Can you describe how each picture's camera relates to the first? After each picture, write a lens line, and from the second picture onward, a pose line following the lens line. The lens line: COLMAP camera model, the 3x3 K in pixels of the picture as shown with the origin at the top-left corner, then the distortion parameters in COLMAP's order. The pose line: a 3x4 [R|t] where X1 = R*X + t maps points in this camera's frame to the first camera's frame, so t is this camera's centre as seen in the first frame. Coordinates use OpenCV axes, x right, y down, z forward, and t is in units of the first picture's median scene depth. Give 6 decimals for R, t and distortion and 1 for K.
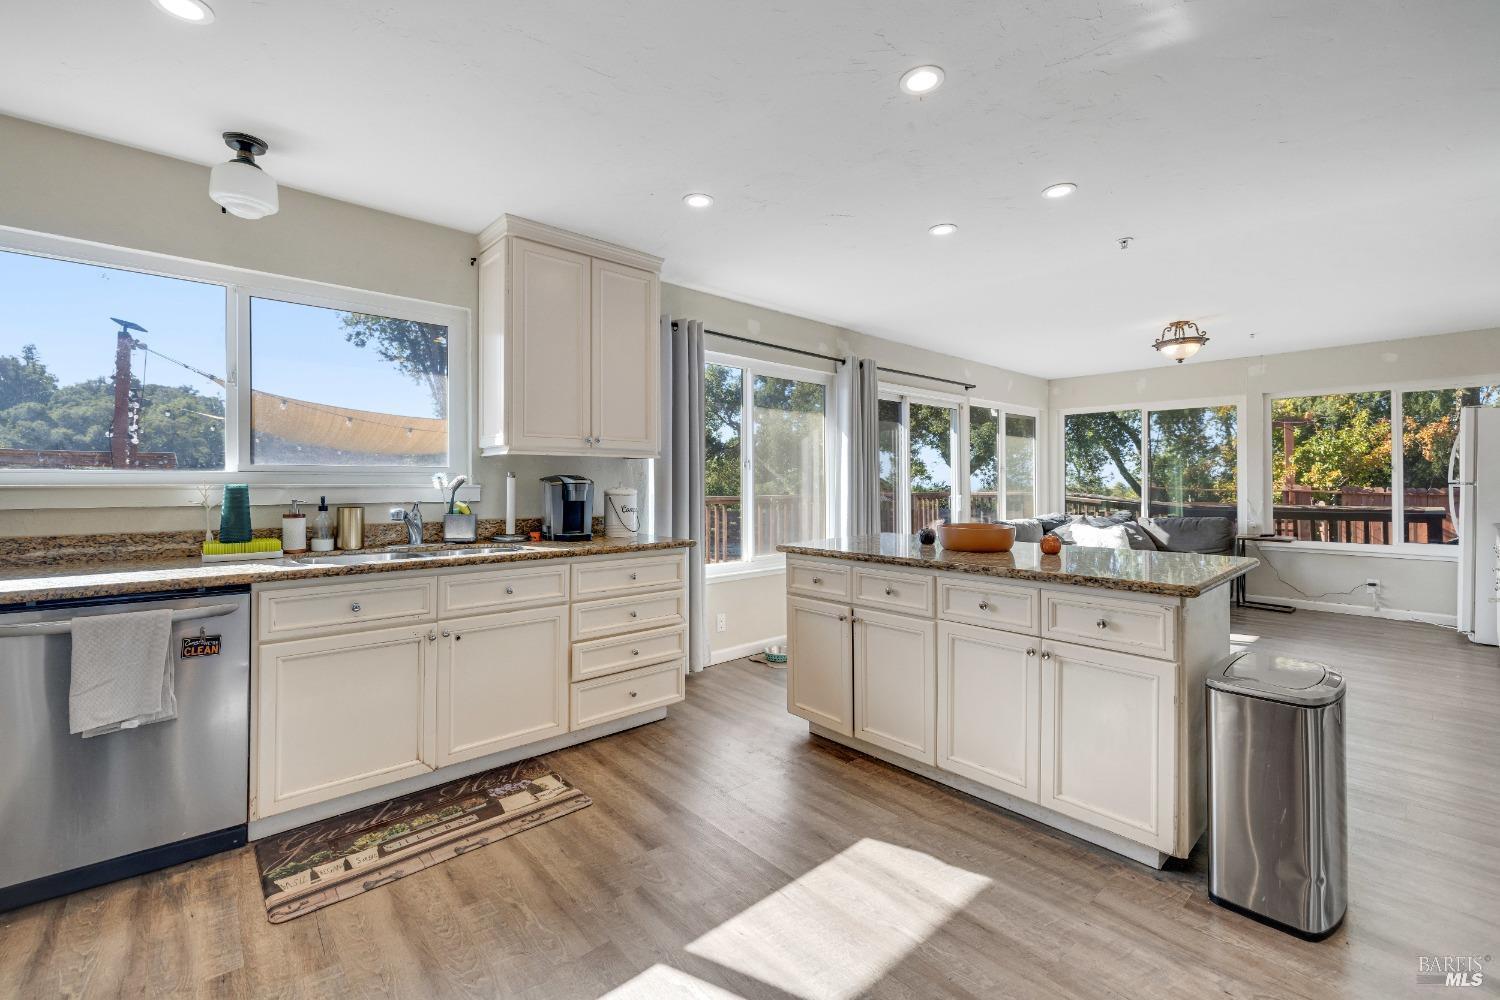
lens RADIAL K [[631.1, 0, 743.3], [0, 631.1, 484.6], [0, 0, 1]] dist [0.004272, 0.000556]
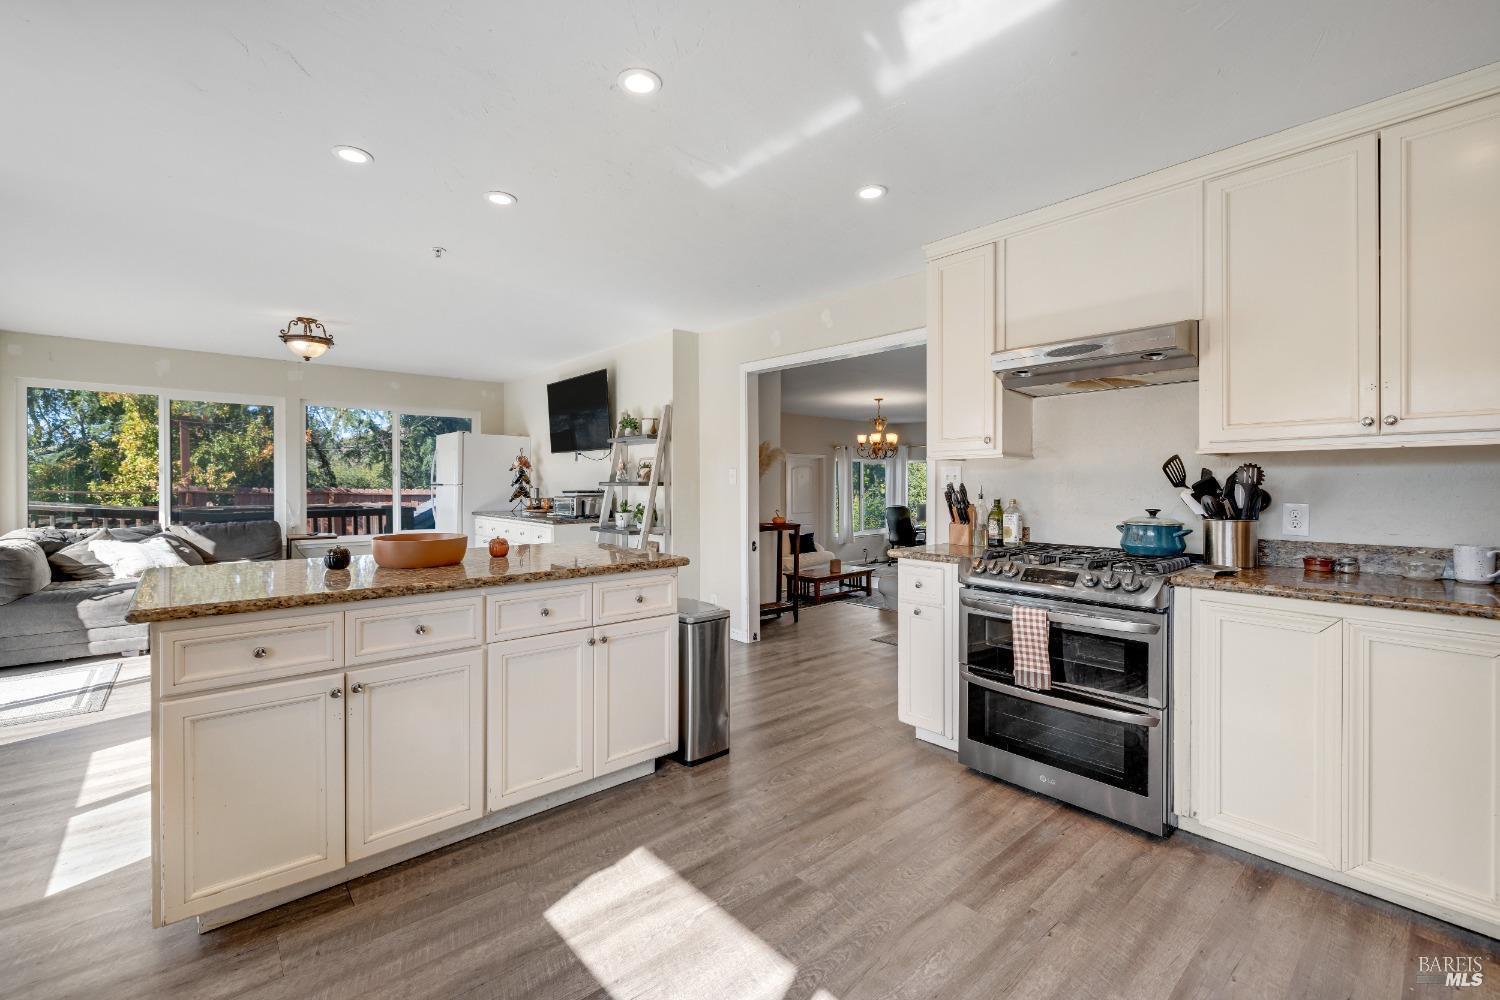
lens RADIAL K [[631.1, 0, 750.2], [0, 631.1, 493.1], [0, 0, 1]] dist [0.004272, 0.000556]
pose [[0.003798, -0.013229, 0.999905, -0.480526], [-0.000024, 0.999912, 0.013229, -0.005457], [-0.999993, -0.000075, 0.003797, 0.551644]]
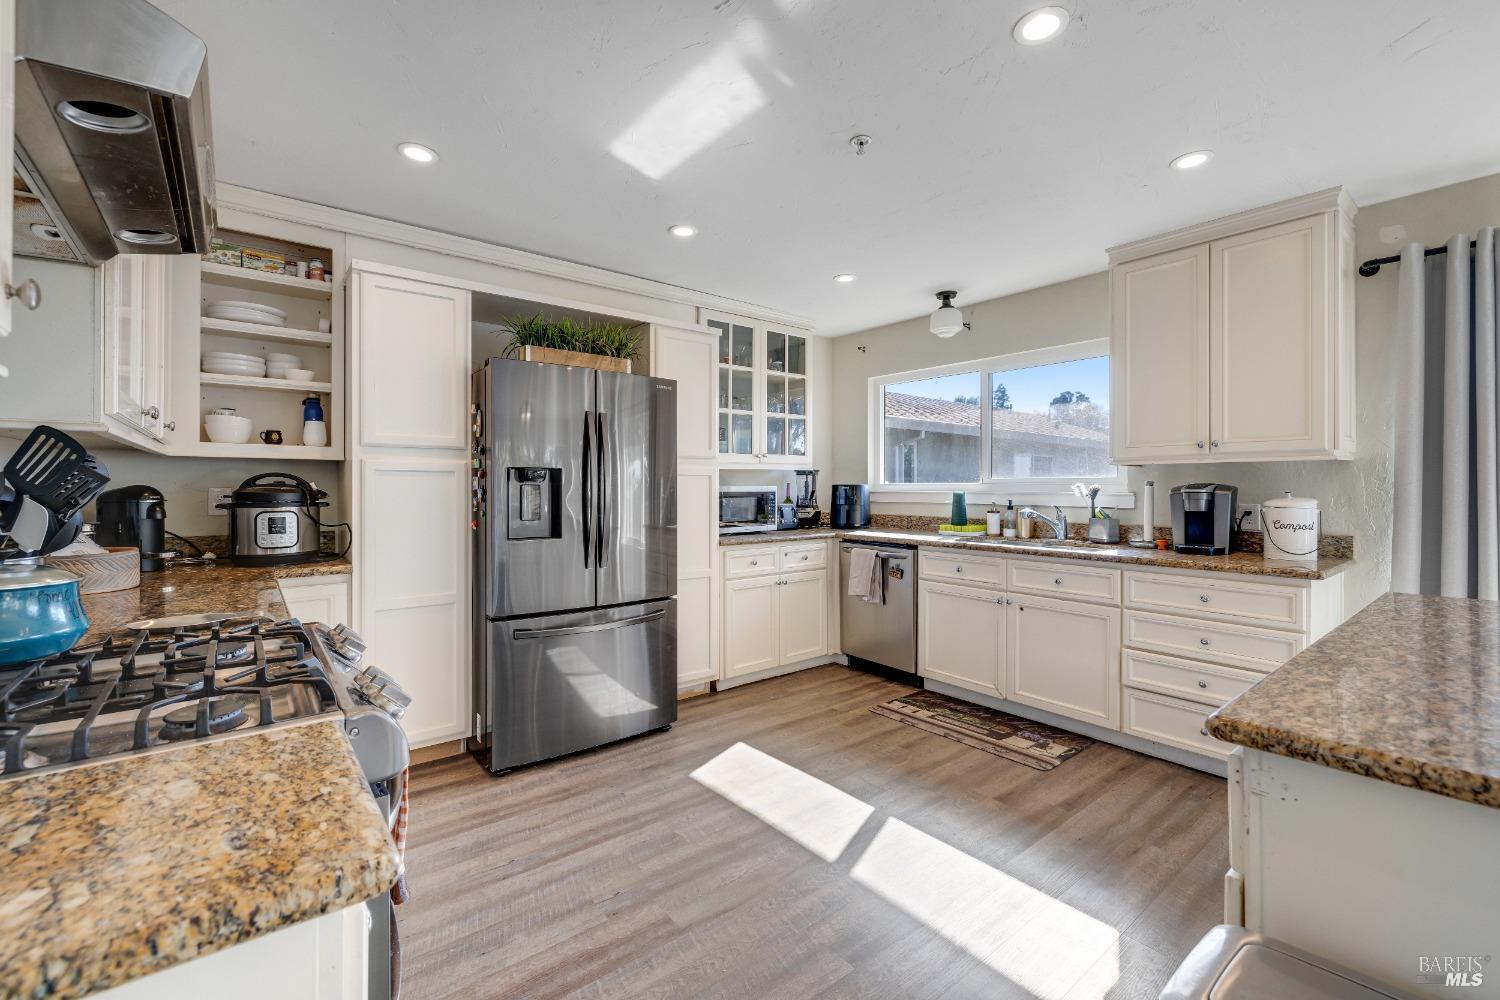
lens RADIAL K [[631.1, 0, 740.0], [0, 631.1, 486.3], [0, 0, 1]] dist [0.004272, 0.000556]
pose [[-0.055092, -0.003876, -0.998474, 0.793554], [-0.004739, 0.999982, -0.003621, -0.003973], [0.998470, 0.004532, -0.055110, 0.431126]]
